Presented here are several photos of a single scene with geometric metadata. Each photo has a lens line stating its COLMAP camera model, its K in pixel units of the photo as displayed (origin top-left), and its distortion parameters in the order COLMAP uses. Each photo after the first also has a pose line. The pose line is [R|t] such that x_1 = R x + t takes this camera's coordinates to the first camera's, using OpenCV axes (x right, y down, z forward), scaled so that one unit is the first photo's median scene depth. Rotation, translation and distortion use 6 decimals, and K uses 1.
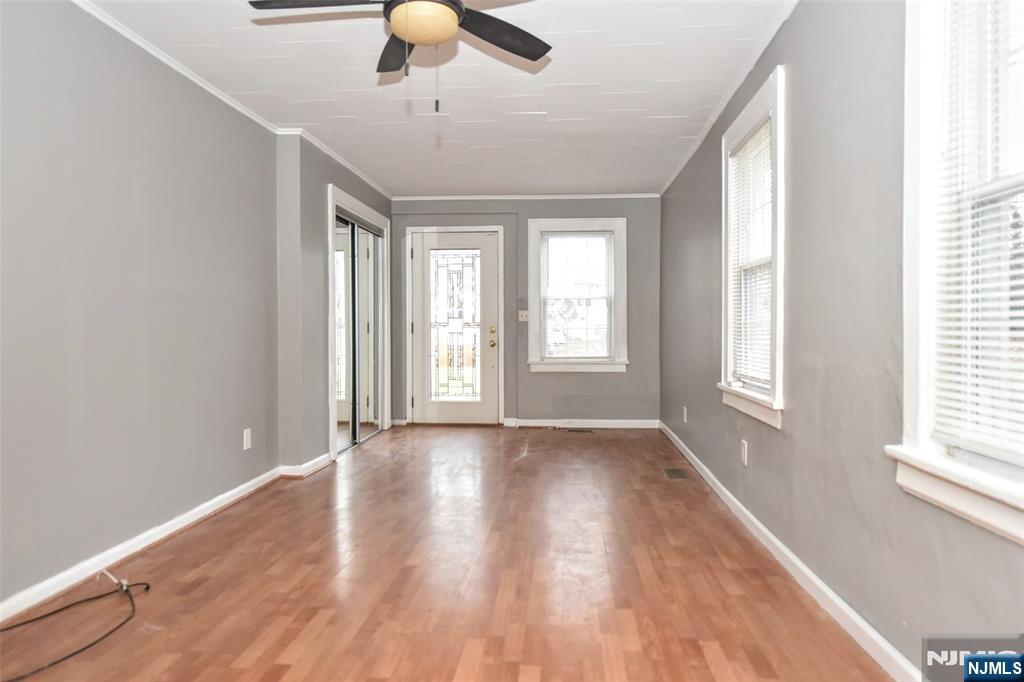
lens RADIAL K [[636.5, 0, 512.0], [0, 636.5, 341.0], [0, 0, 1]] dist [-0.025820, -0.000204]
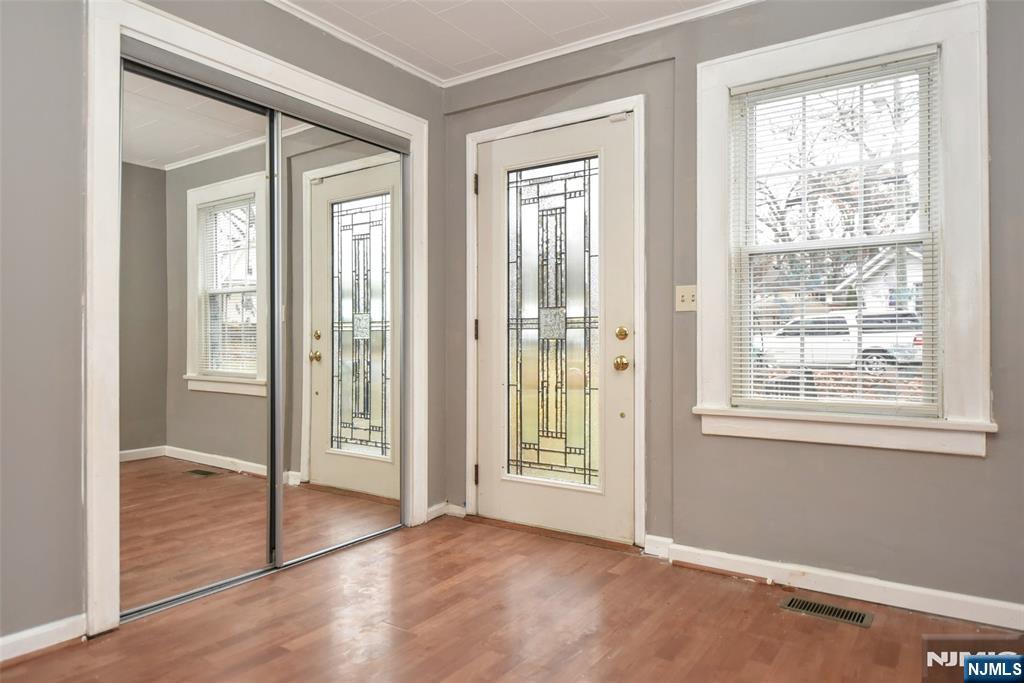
lens RADIAL K [[636.5, 0, 512.0], [0, 636.5, 341.5], [0, 0, 1]] dist [-0.025820, -0.000204]
pose [[0.867113, 0.002273, -0.498106, 0.126371], [-0.011251, 0.999824, -0.015023, -0.003466], [0.497985, 0.018630, 0.866986, 0.585562]]
